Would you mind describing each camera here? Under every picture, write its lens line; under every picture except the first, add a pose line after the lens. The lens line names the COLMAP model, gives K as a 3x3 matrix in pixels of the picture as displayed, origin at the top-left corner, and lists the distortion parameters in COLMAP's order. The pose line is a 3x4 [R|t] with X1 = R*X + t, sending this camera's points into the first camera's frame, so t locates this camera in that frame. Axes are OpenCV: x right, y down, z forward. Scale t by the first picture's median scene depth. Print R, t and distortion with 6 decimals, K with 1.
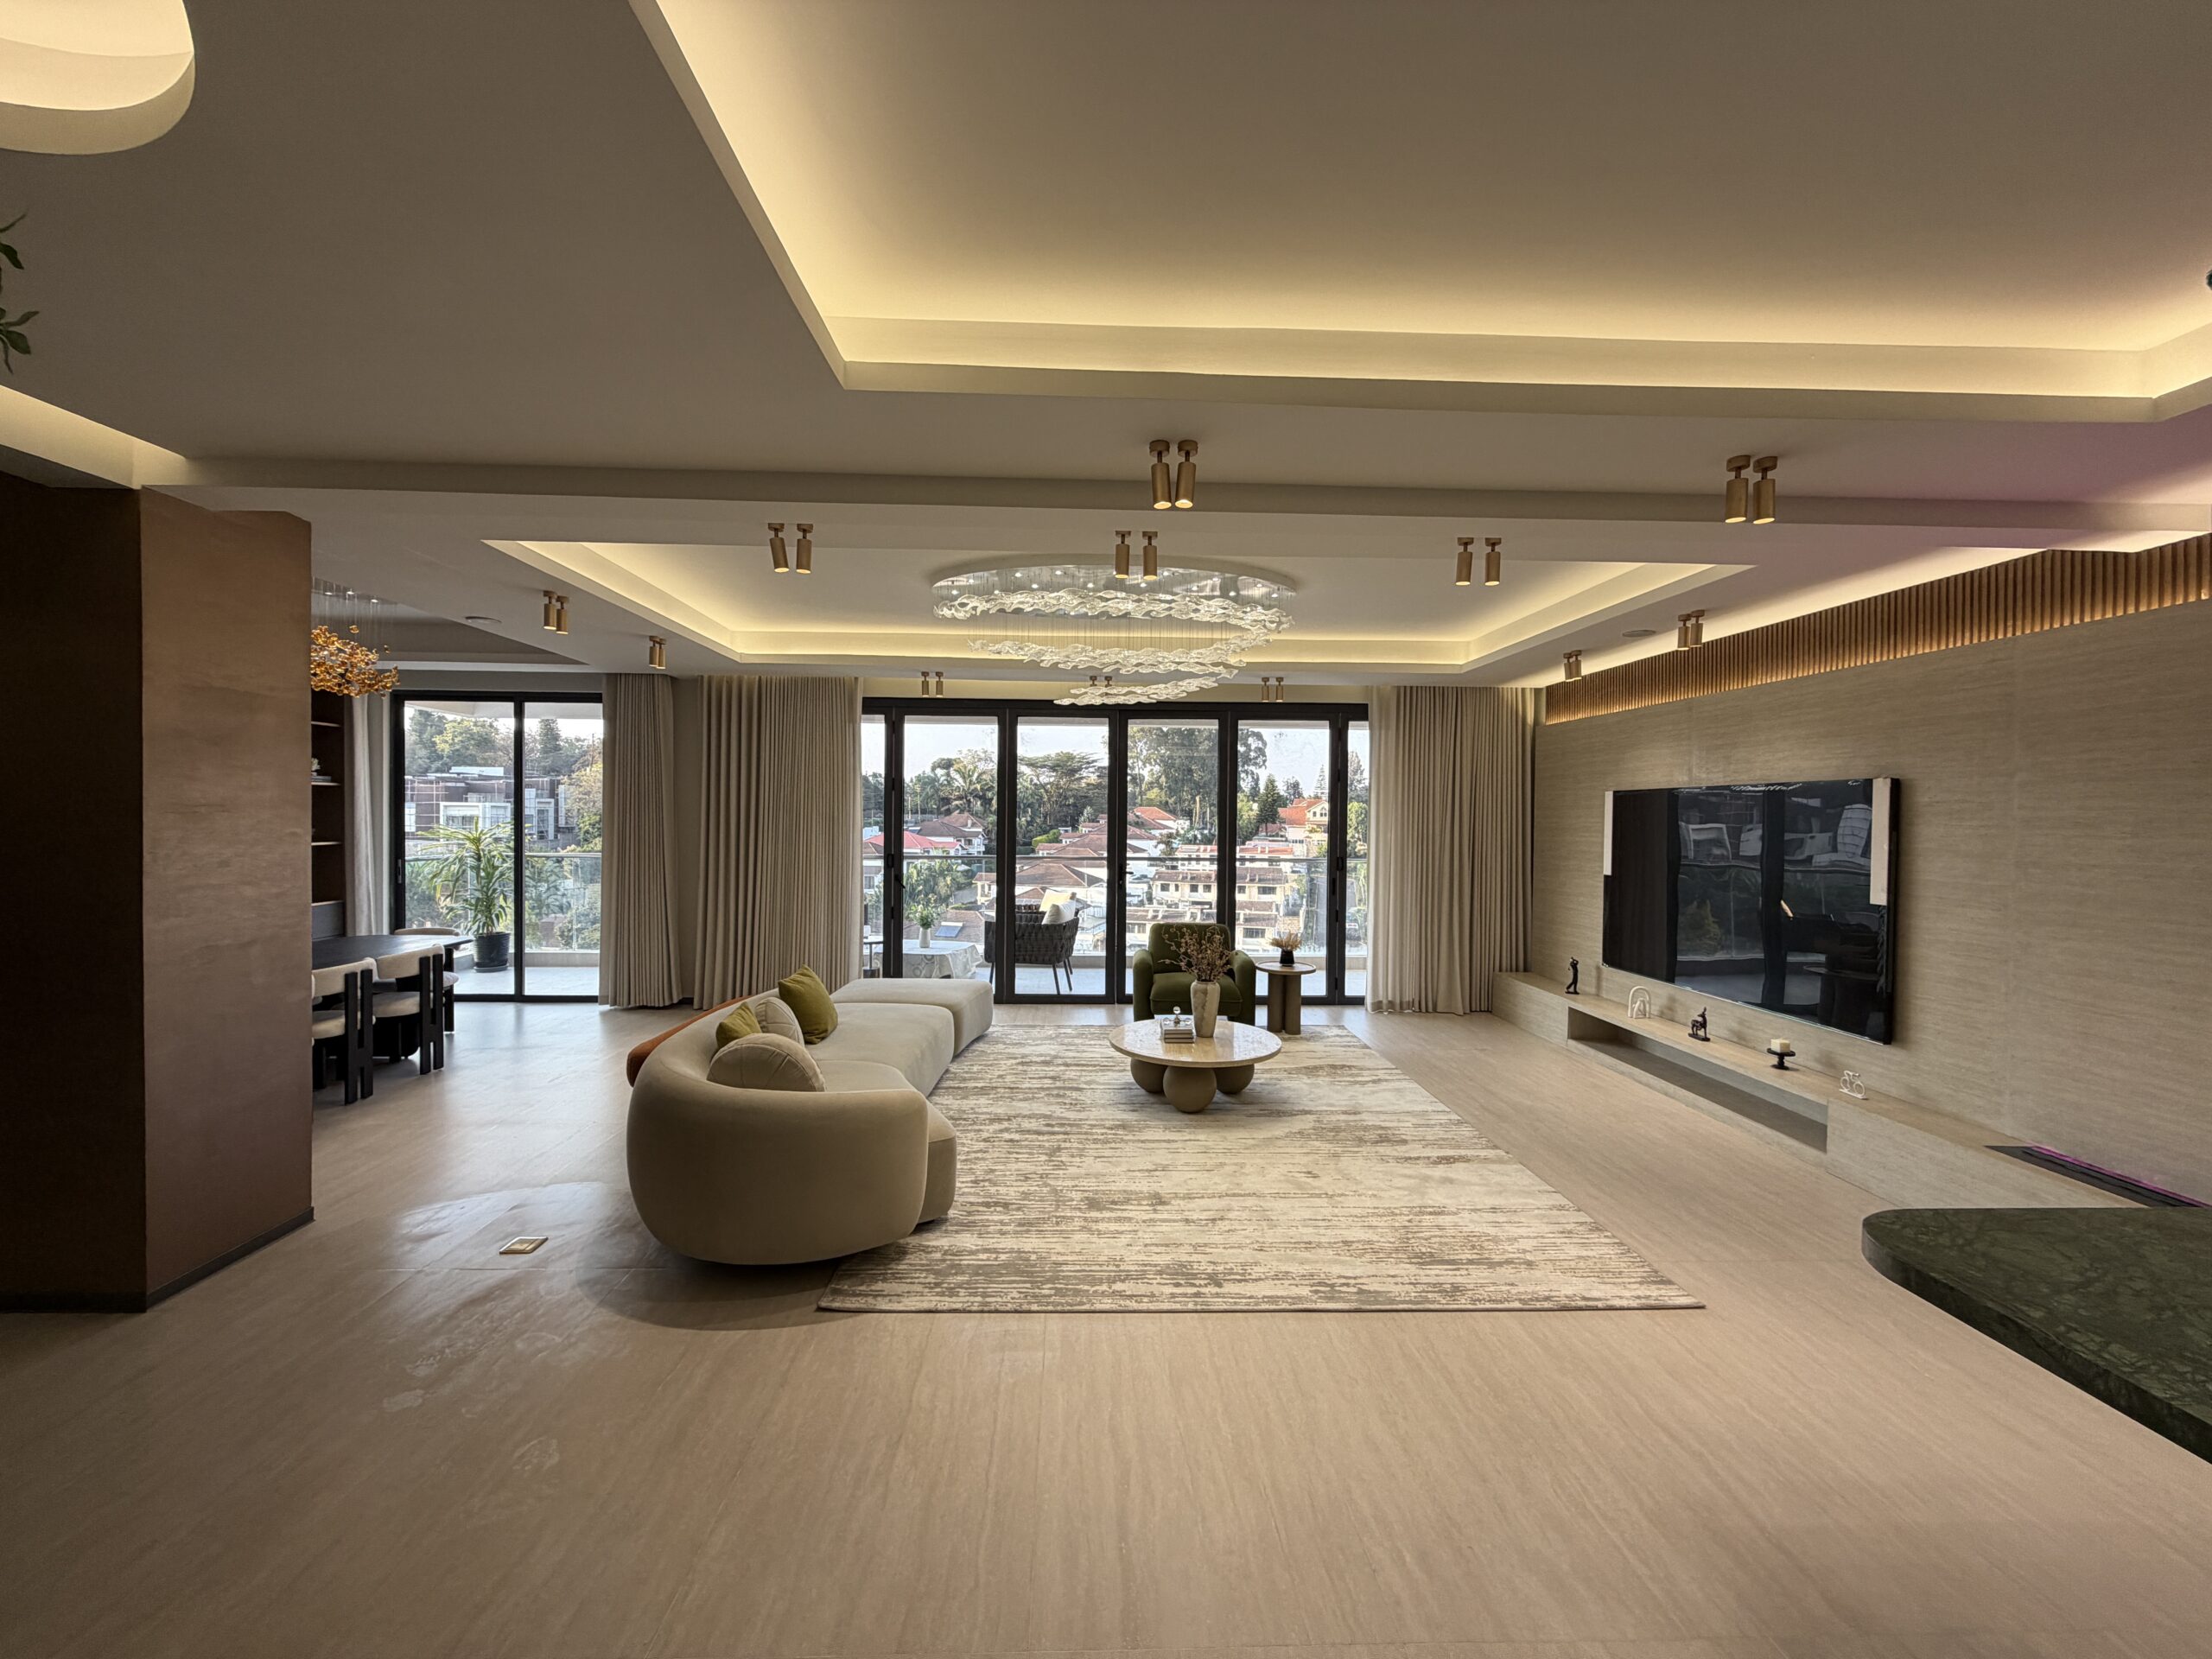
lens RADIAL K [[882.8, 0, 1099.1], [0, 882.8, 830.5], [0, 0, 1]] dist [0.001518, -0.000325]
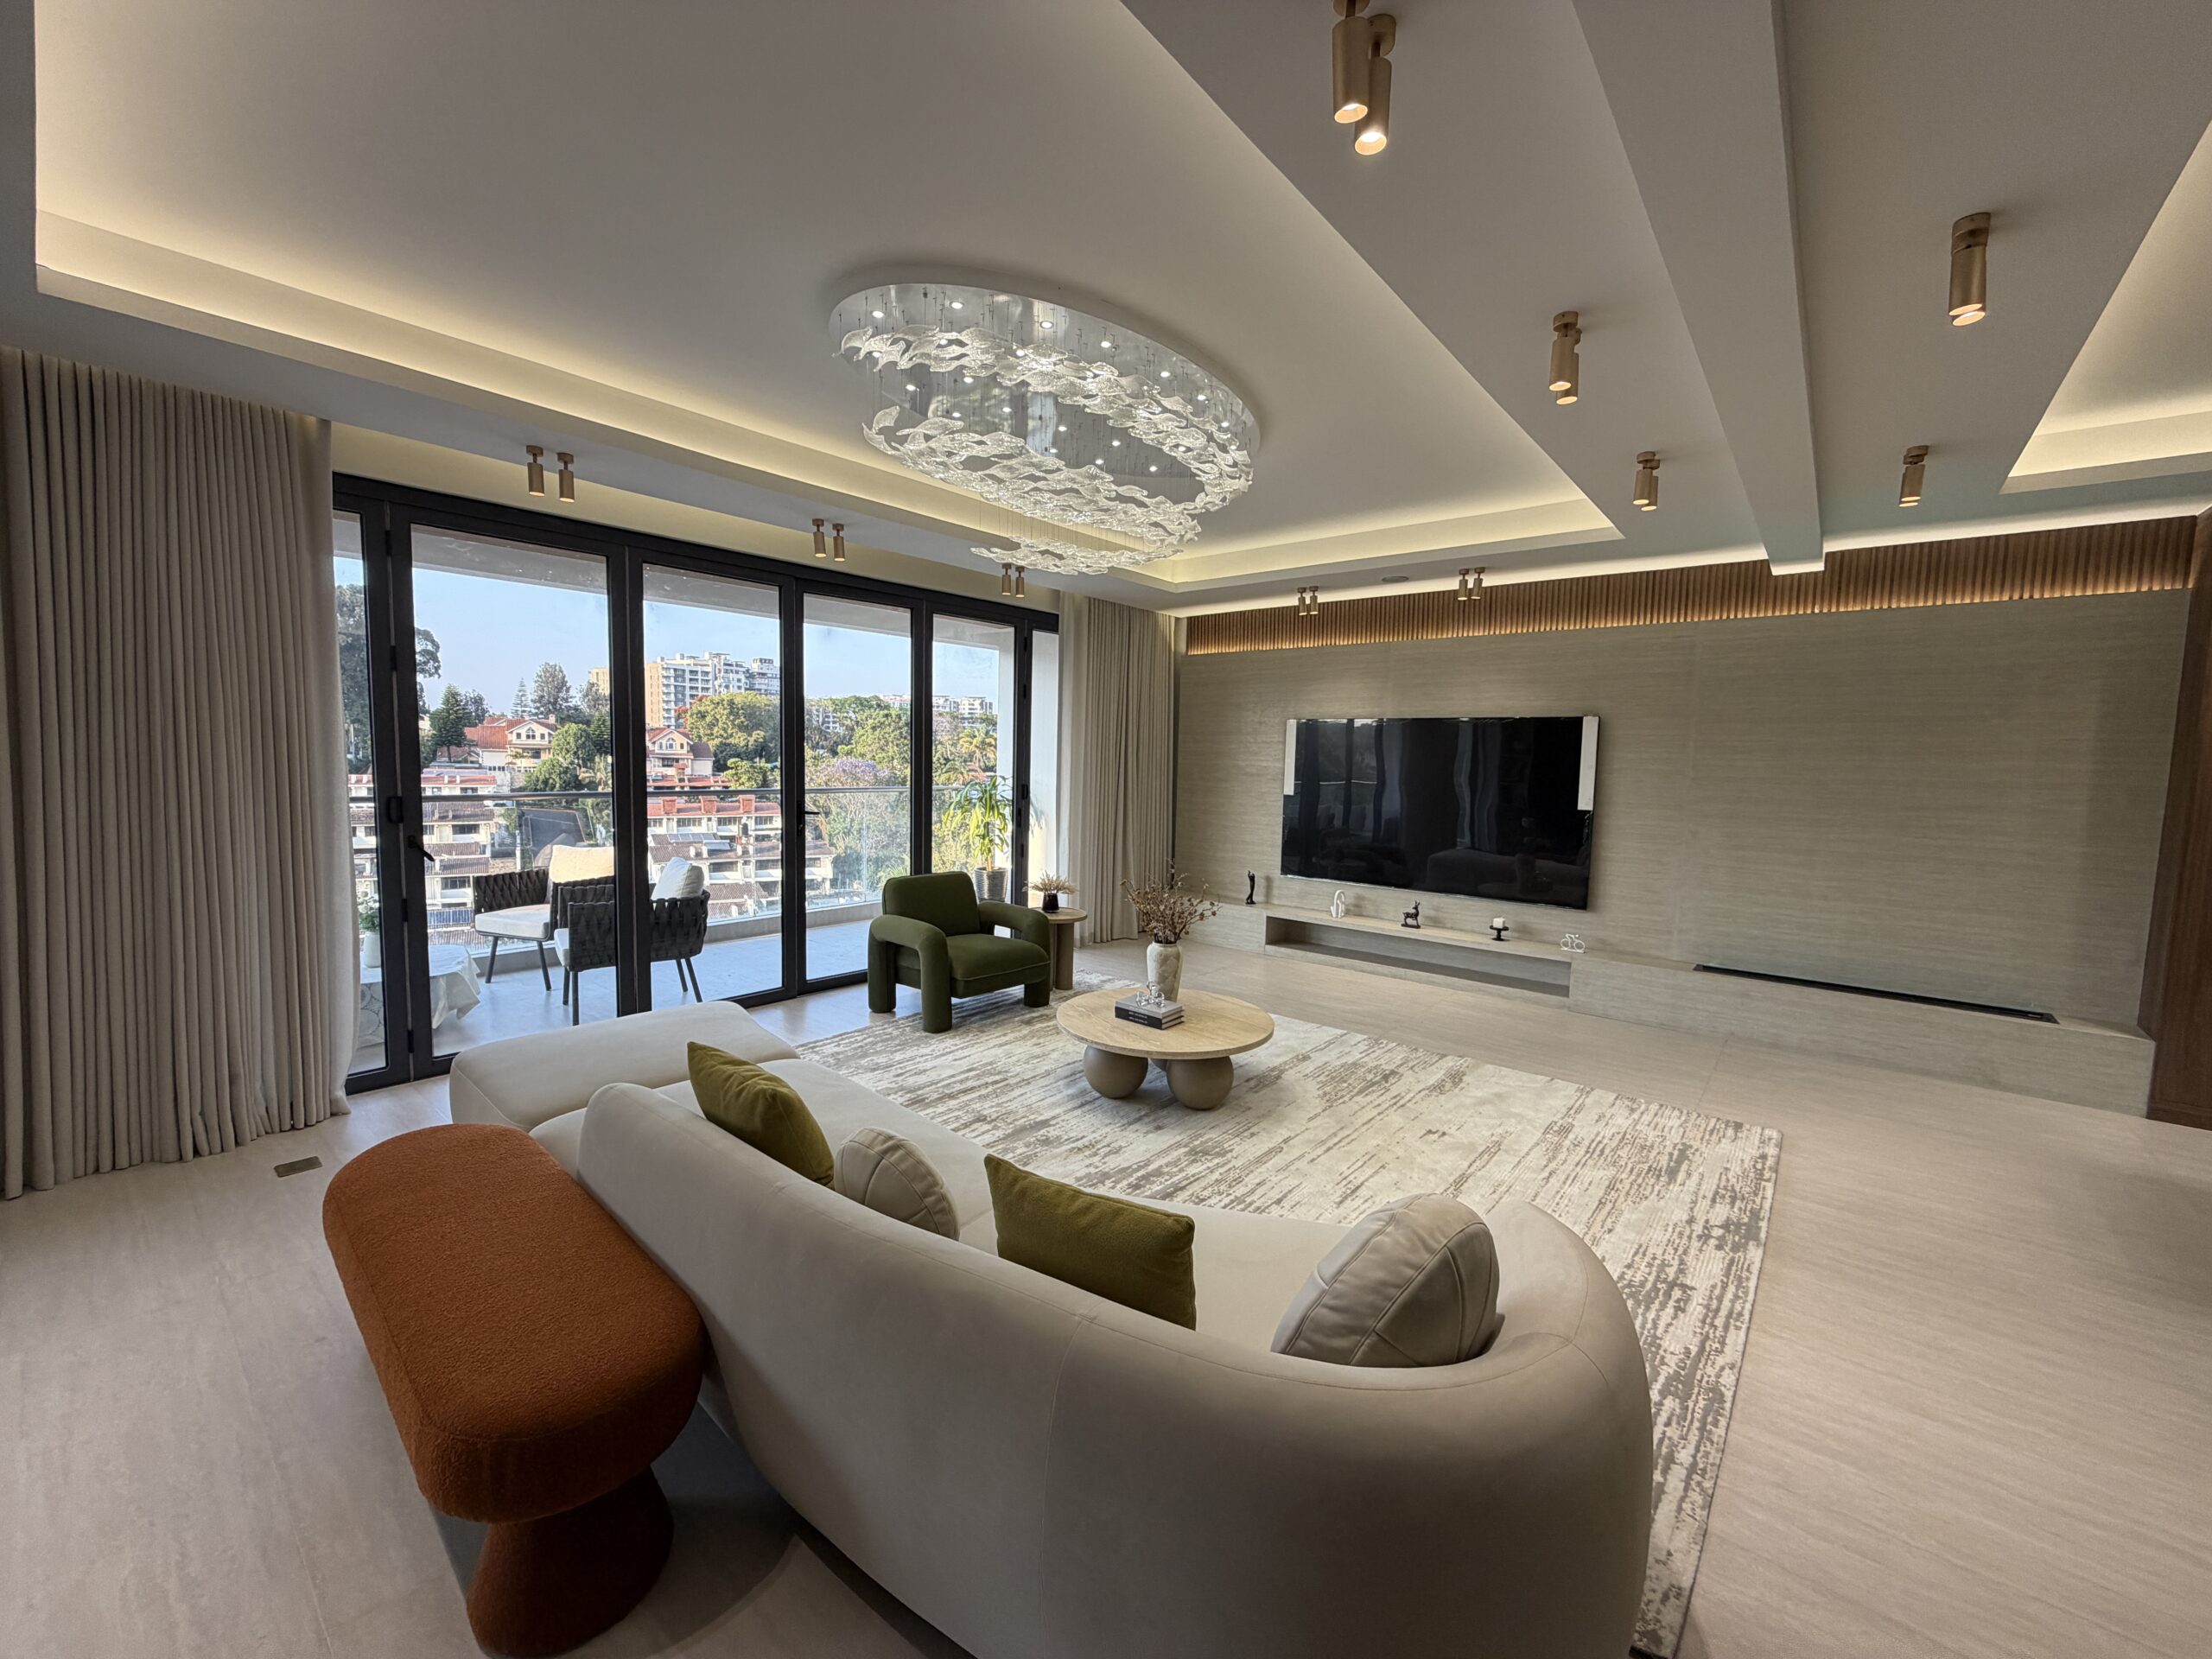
lens RADIAL K [[882.8, 0, 1100.6], [0, 882.8, 830.7], [0, 0, 1]] dist [0.001518, -0.000325]
pose [[0.669147, -0.059907, 0.740711, -0.627278], [-0.002667, 0.996545, 0.083007, 0.004944], [-0.743125, -0.057519, 0.666676, 0.649607]]
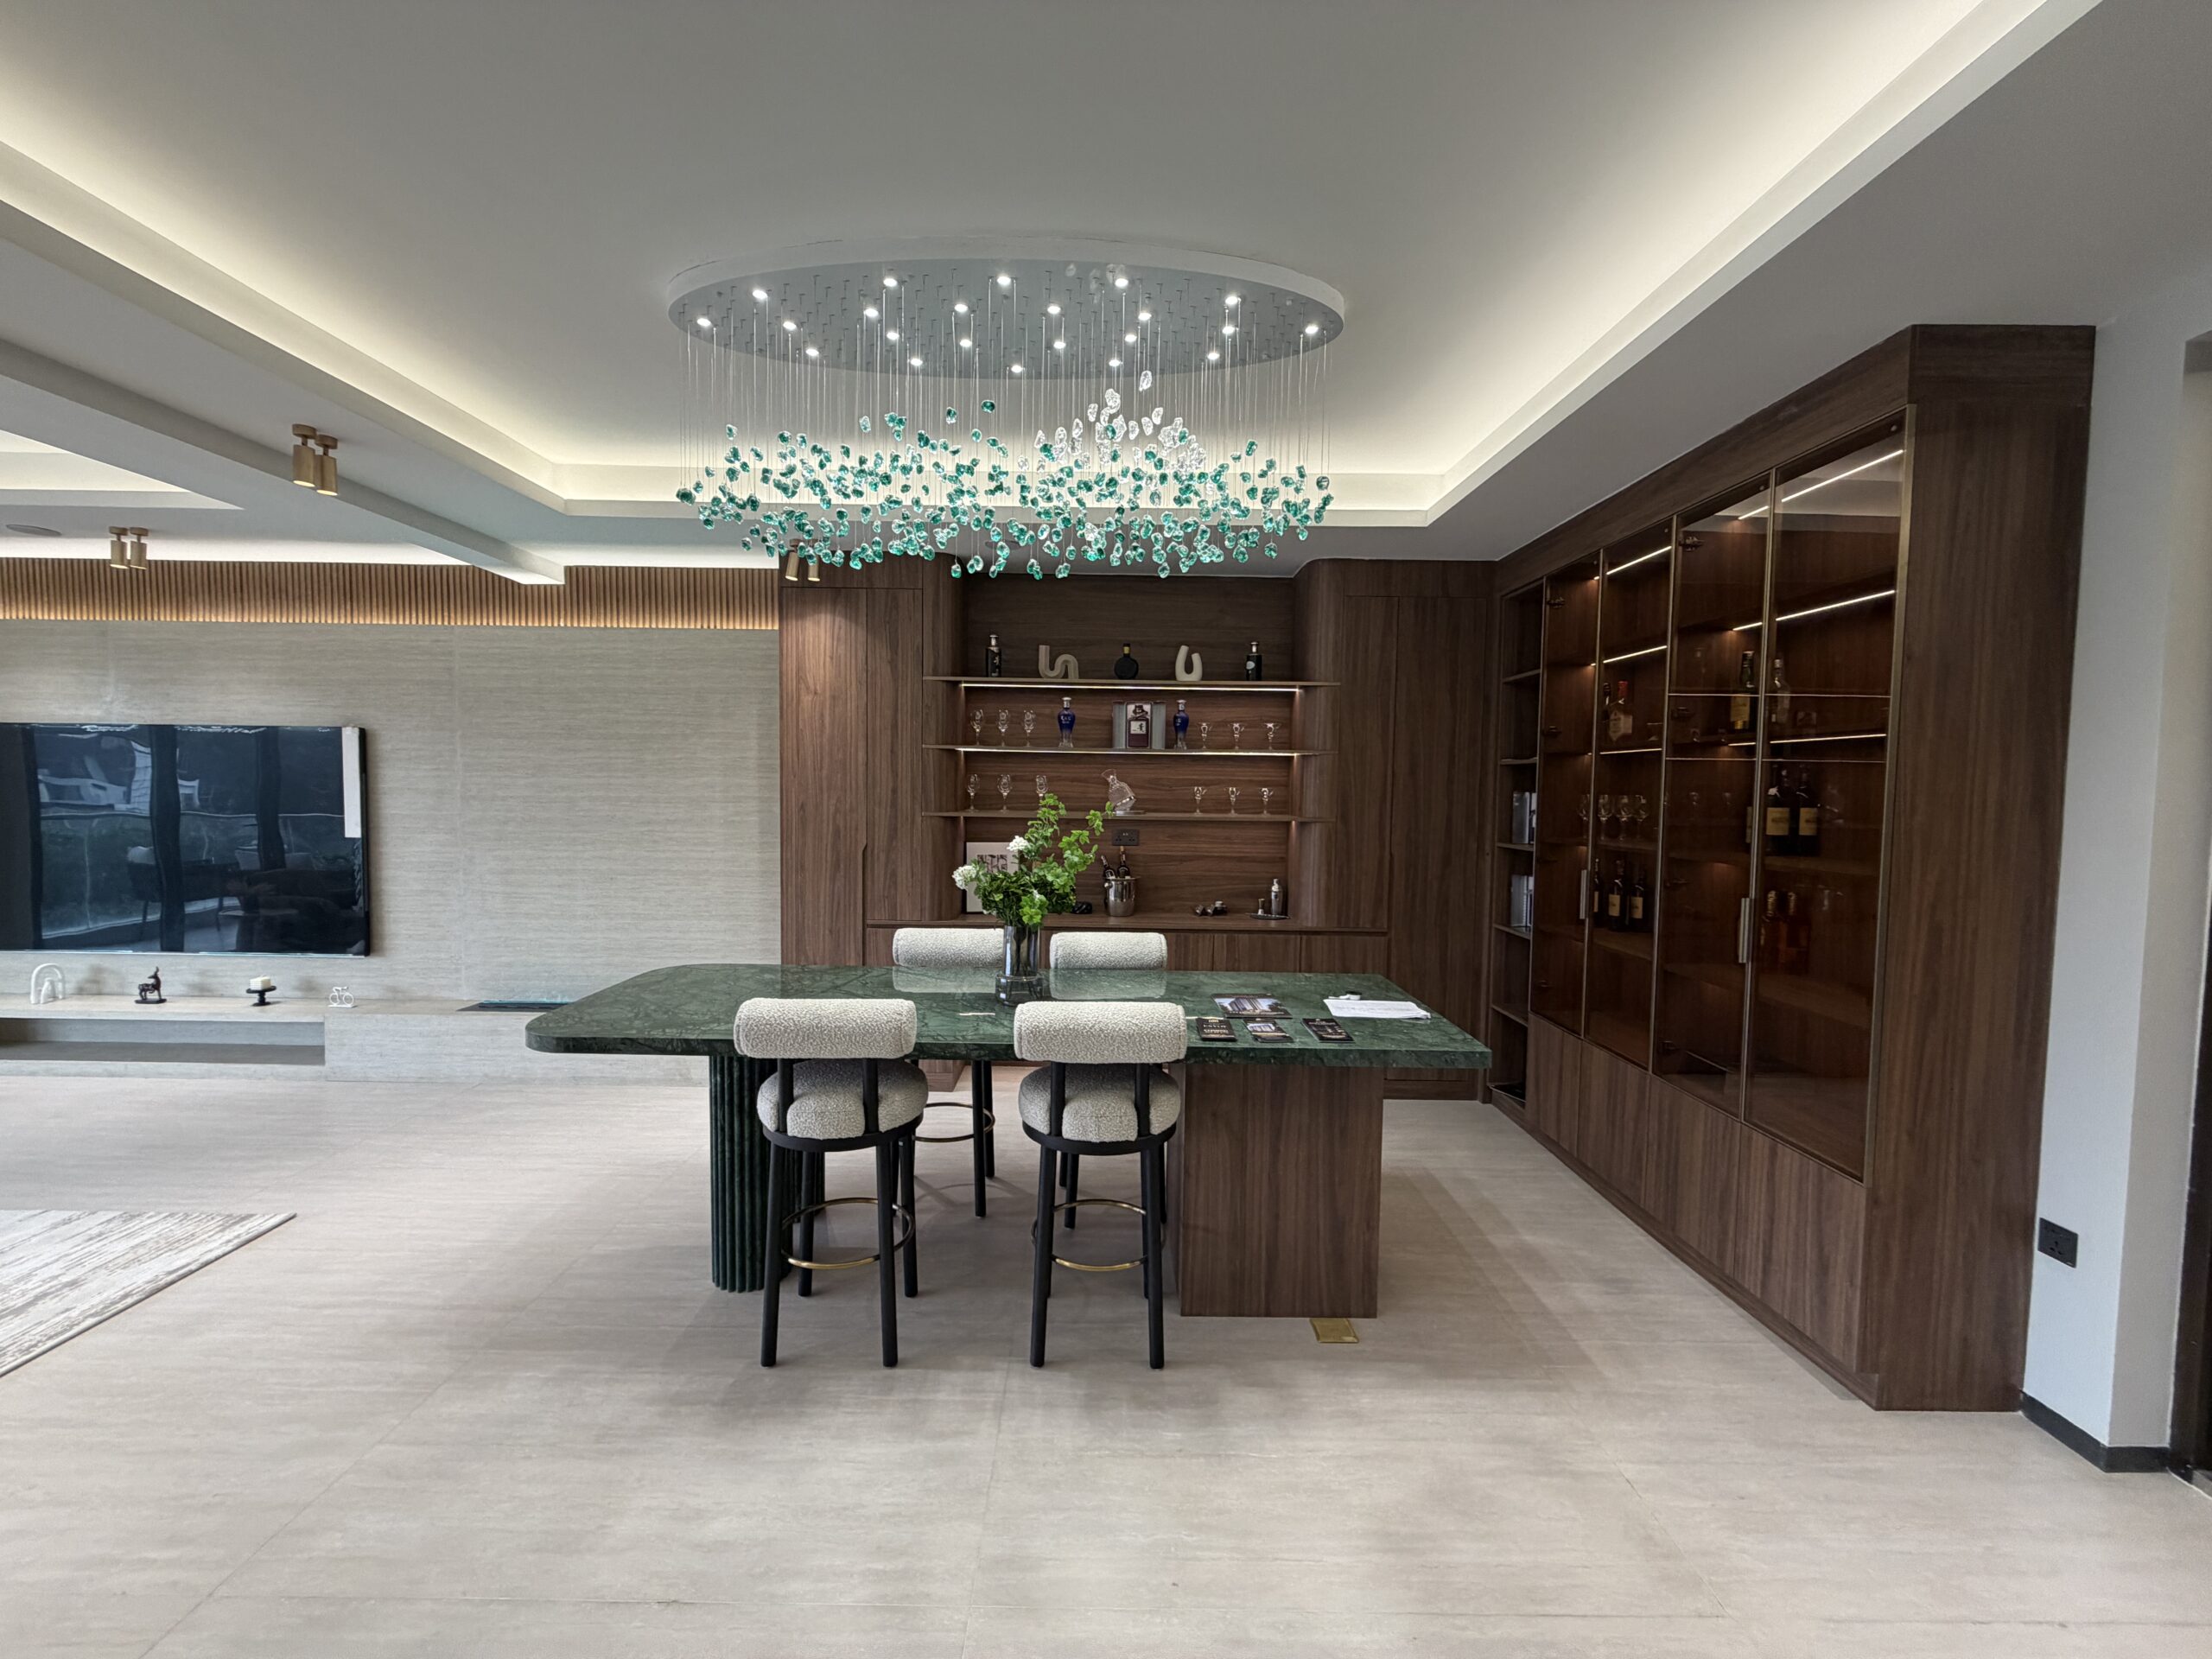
lens RADIAL K [[882.8, 0, 1097.5], [0, 882.8, 829.3], [0, 0, 1]] dist [0.001518, -0.000325]
pose [[0.035495, -0.060825, 0.997517, -0.231335], [0.002619, 0.998148, 0.060770, 0.005877], [-0.999366, 0.000455, 0.035589, -0.008758]]
